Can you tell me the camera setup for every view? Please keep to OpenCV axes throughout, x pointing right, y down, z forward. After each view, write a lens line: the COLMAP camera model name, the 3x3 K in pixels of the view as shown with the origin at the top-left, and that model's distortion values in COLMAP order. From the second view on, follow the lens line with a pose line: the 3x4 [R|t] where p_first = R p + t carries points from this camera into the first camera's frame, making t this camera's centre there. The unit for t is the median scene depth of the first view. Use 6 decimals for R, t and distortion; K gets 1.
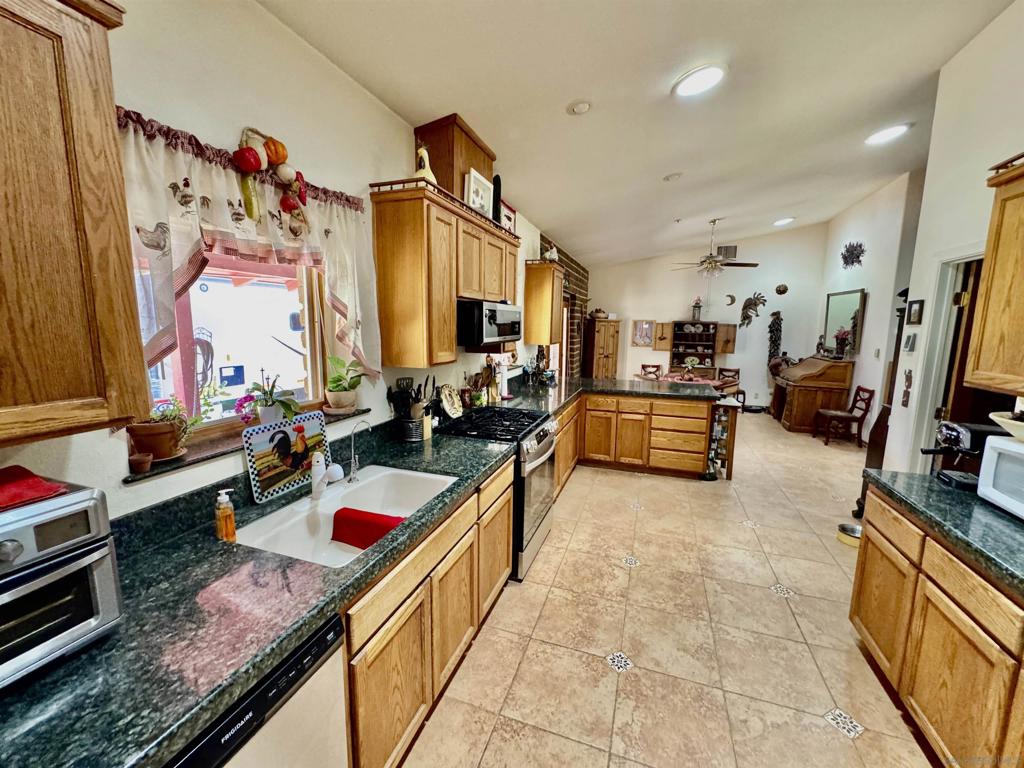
lens RADIAL K [[412.0, 0, 514.6], [0, 412.0, 385.7], [0, 0, 1]] dist [-0.004666, 0.000466]
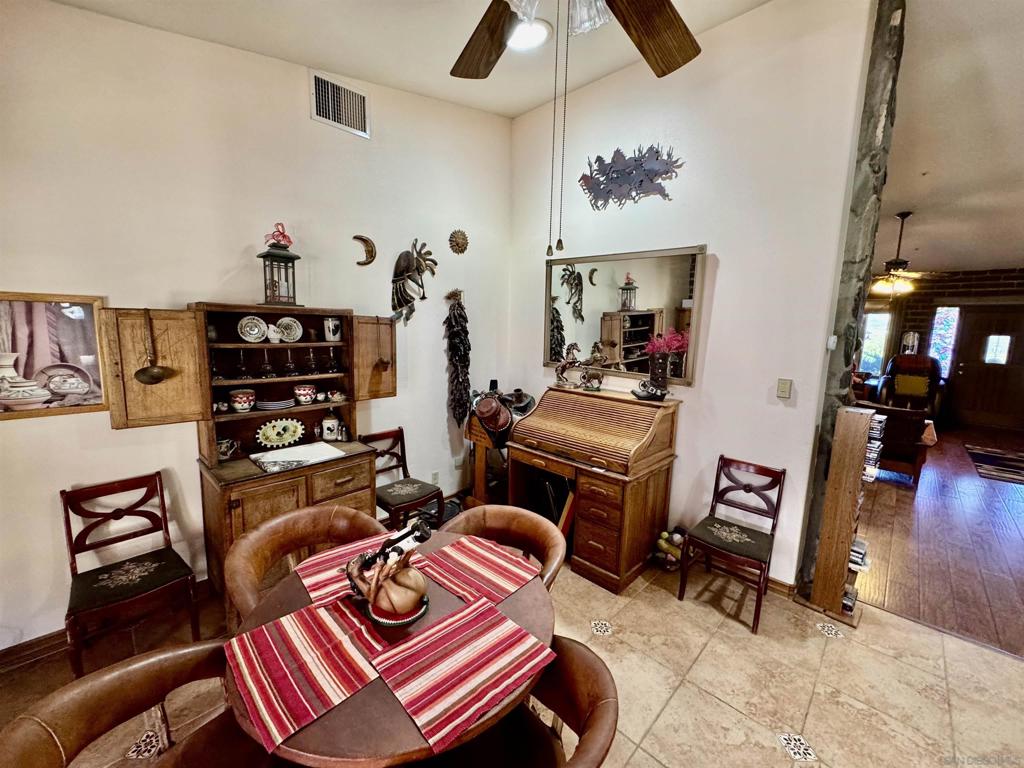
lens RADIAL K [[412.0, 0, 511.6], [0, 412.0, 384.1], [0, 0, 1]] dist [-0.004666, 0.000466]
pose [[0.413416, -0.138719, 0.899914, 0.234939], [0.114383, 0.988410, 0.099813, -0.112867], [-0.903329, 0.061671, 0.424492, 0.733601]]
